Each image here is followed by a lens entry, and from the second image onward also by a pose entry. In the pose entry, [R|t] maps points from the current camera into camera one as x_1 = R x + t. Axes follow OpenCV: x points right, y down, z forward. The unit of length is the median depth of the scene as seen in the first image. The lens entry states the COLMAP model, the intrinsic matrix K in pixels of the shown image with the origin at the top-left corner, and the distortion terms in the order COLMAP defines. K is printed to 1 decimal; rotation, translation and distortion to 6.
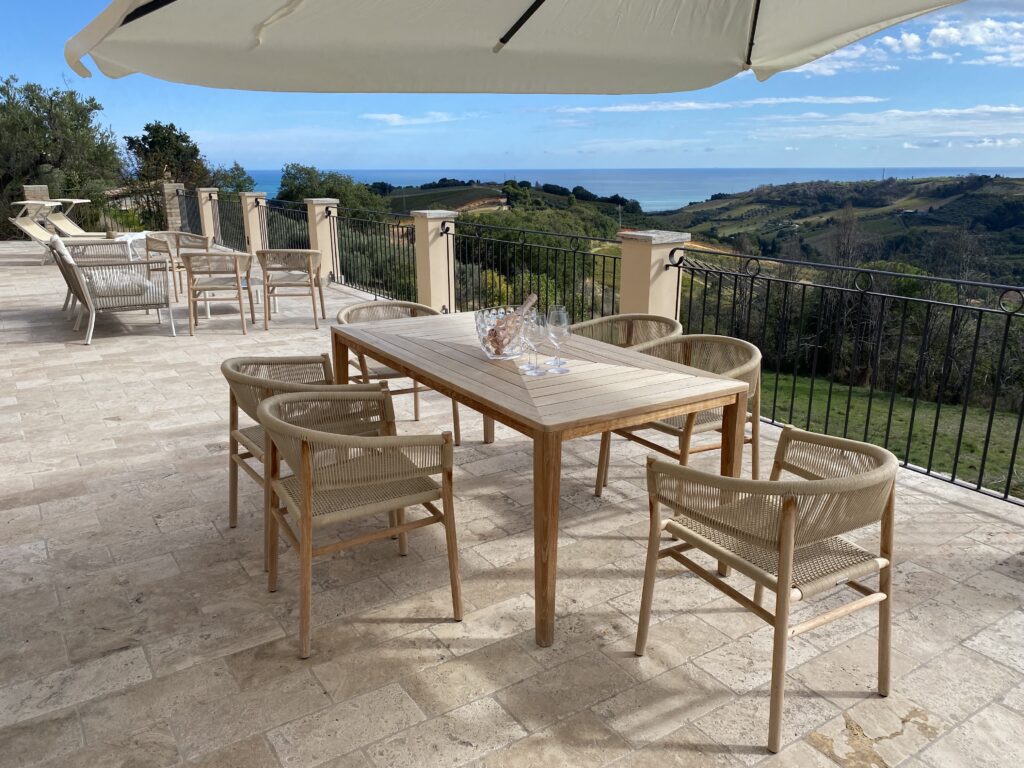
lens RADIAL K [[788.8, 0, 518.5], [0, 788.8, 384.7], [0, 0, 1]] dist [0.090794, -0.139667]
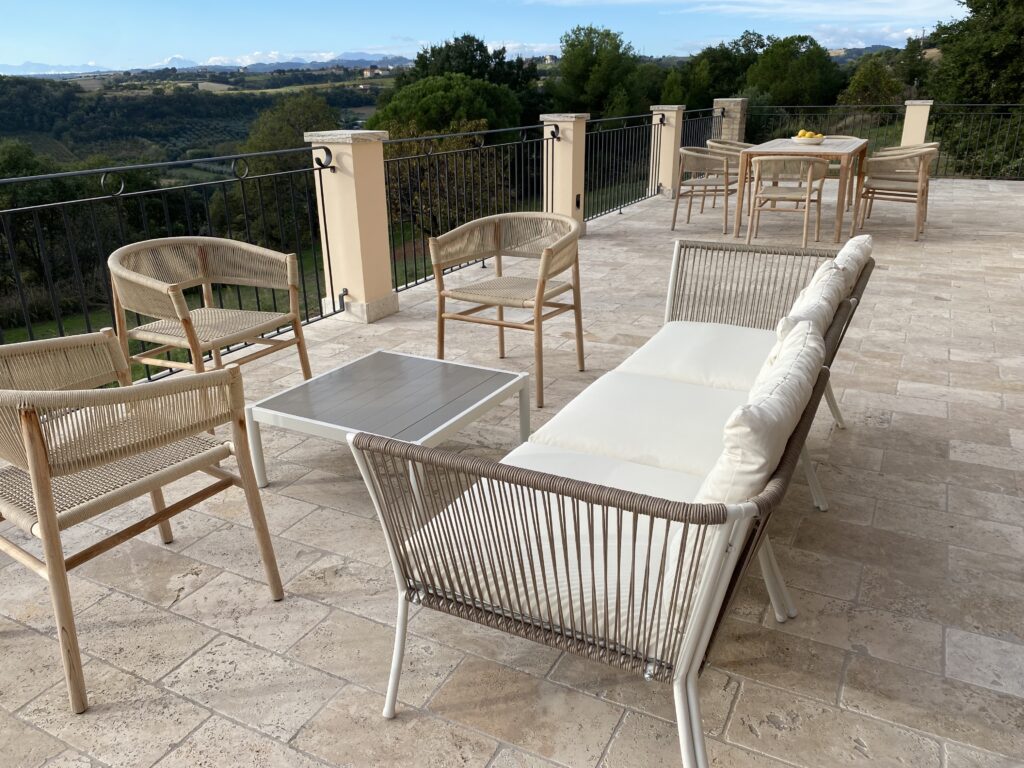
lens RADIAL K [[788.8, 0, 518.5], [0, 788.8, 384.7], [0, 0, 1]] dist [0.090794, -0.139667]
pose [[-0.493021, -0.302344, 0.815793, -0.742104], [0.247221, 0.850336, 0.464553, -0.316841], [-0.834153, 0.430716, -0.344488, 1.239769]]
